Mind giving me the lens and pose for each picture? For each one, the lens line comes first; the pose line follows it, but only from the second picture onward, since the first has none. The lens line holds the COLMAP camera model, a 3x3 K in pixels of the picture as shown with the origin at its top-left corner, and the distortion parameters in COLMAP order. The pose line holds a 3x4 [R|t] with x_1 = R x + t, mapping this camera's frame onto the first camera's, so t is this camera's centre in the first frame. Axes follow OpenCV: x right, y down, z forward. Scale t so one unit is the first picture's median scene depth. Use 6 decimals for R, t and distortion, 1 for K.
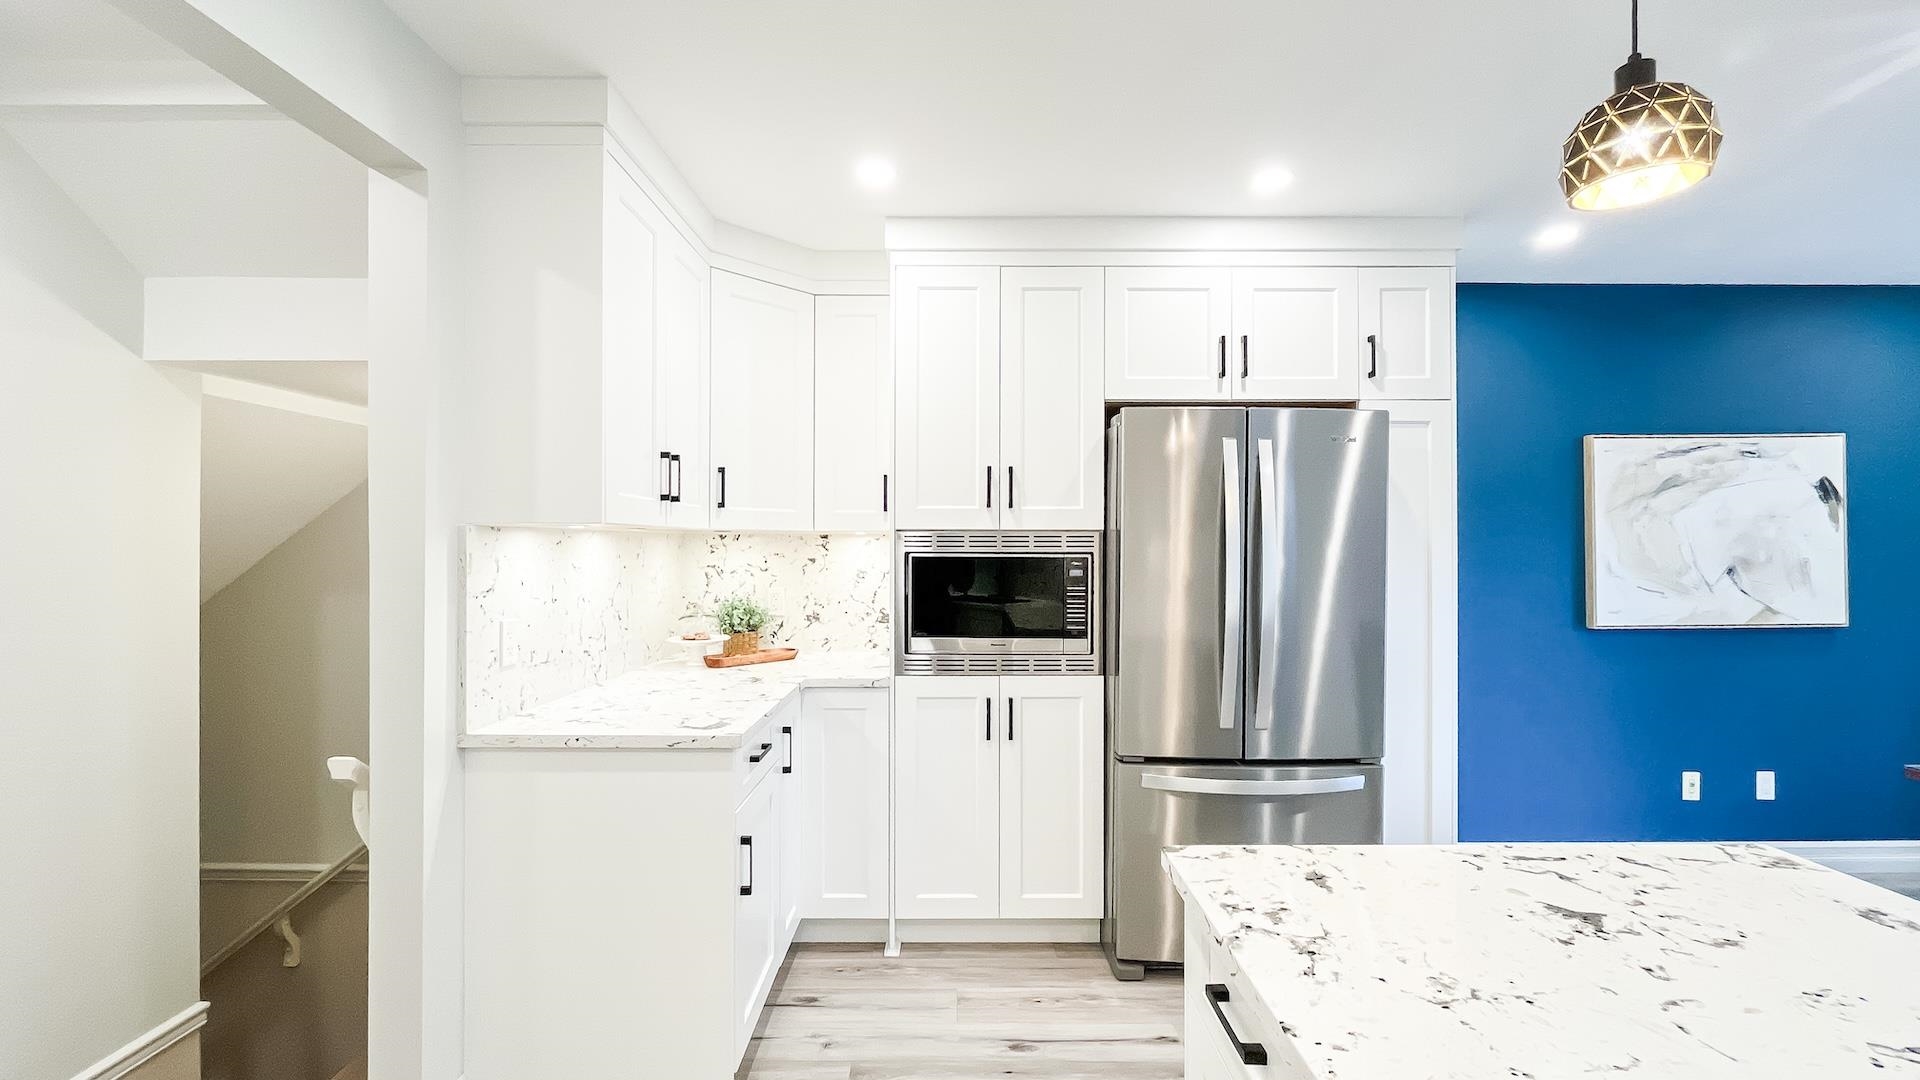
lens RADIAL K [[774.4, 0, 955.7], [0, 774.4, 542.7], [0, 0, 1]] dist [-0.003292, -0.000099]
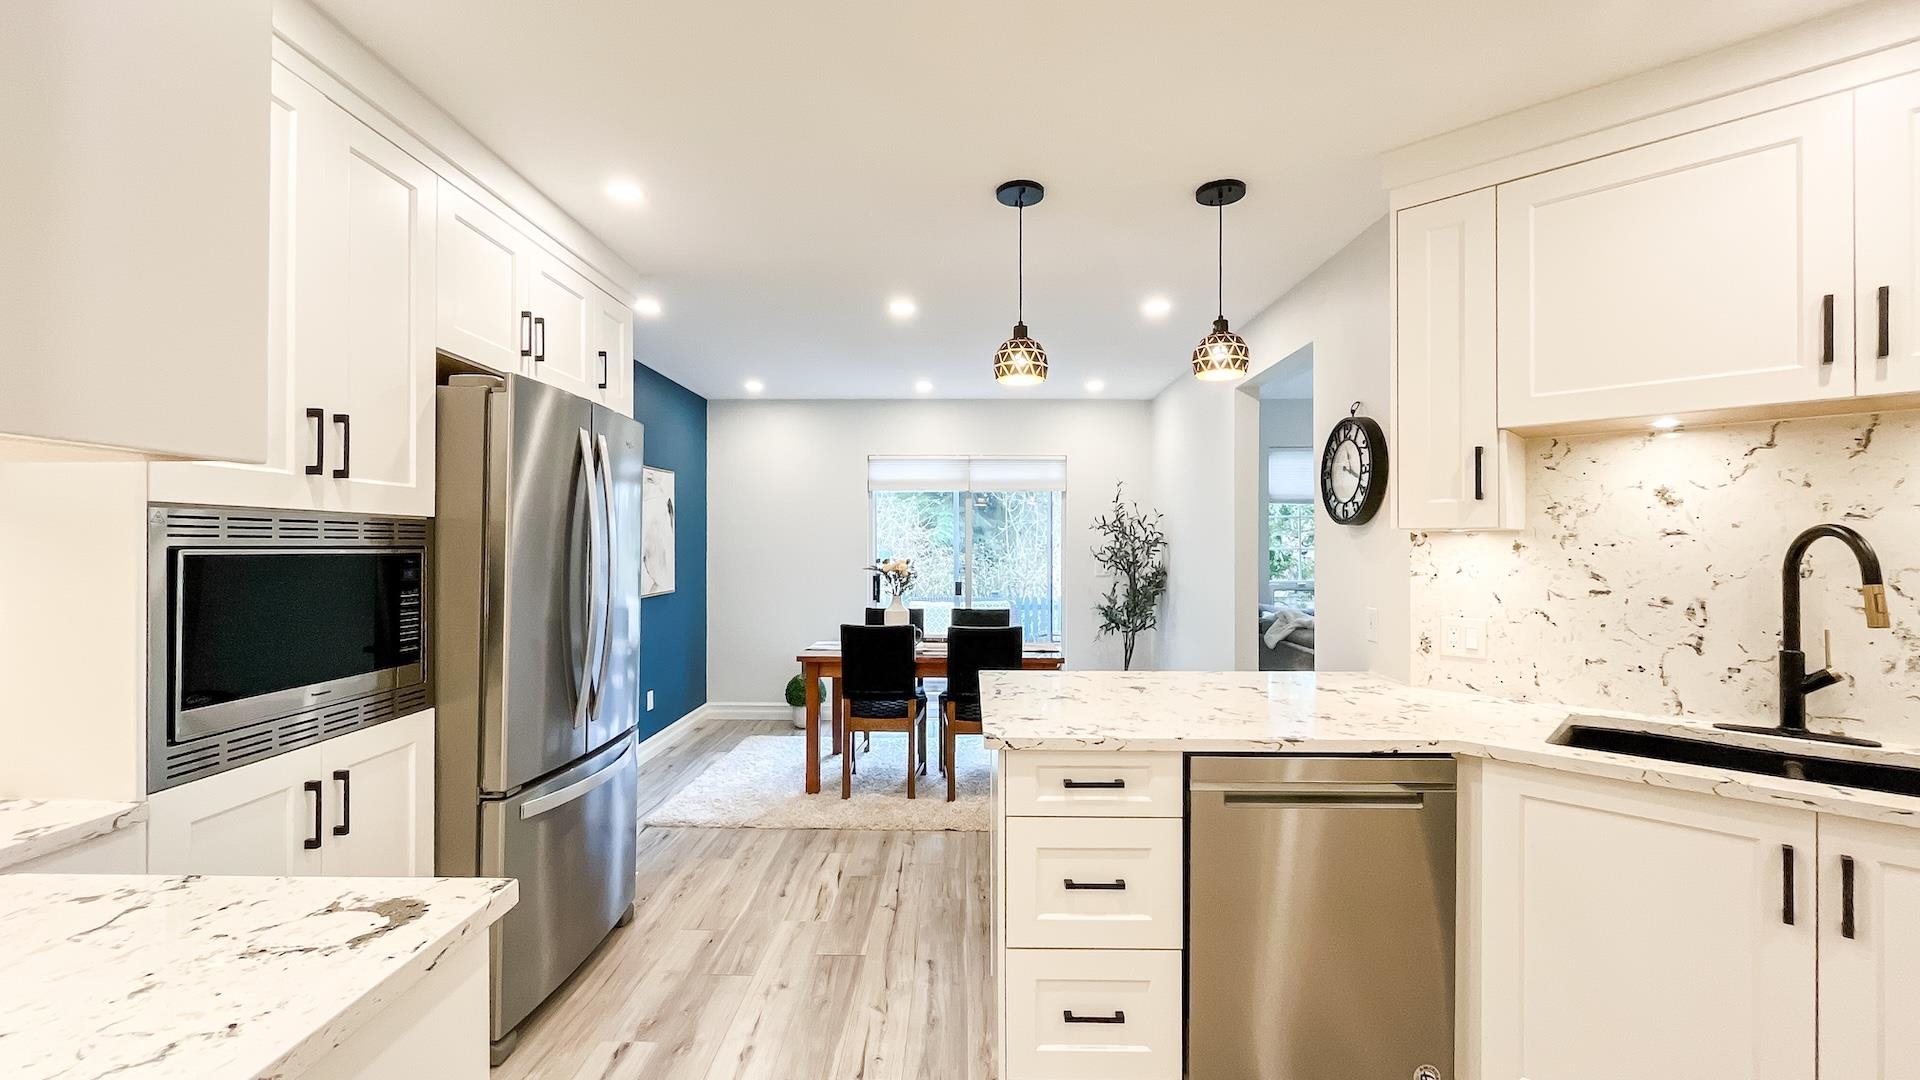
lens RADIAL K [[774.4, 0, 955.7], [0, 774.4, 542.7], [0, 0, 1]] dist [-0.003292, -0.000099]
pose [[0.013268, 0.002337, 0.999909, -0.566830], [-0.005114, 0.999984, -0.002269, 0.007870], [-0.999899, -0.005083, 0.013280, 0.473036]]
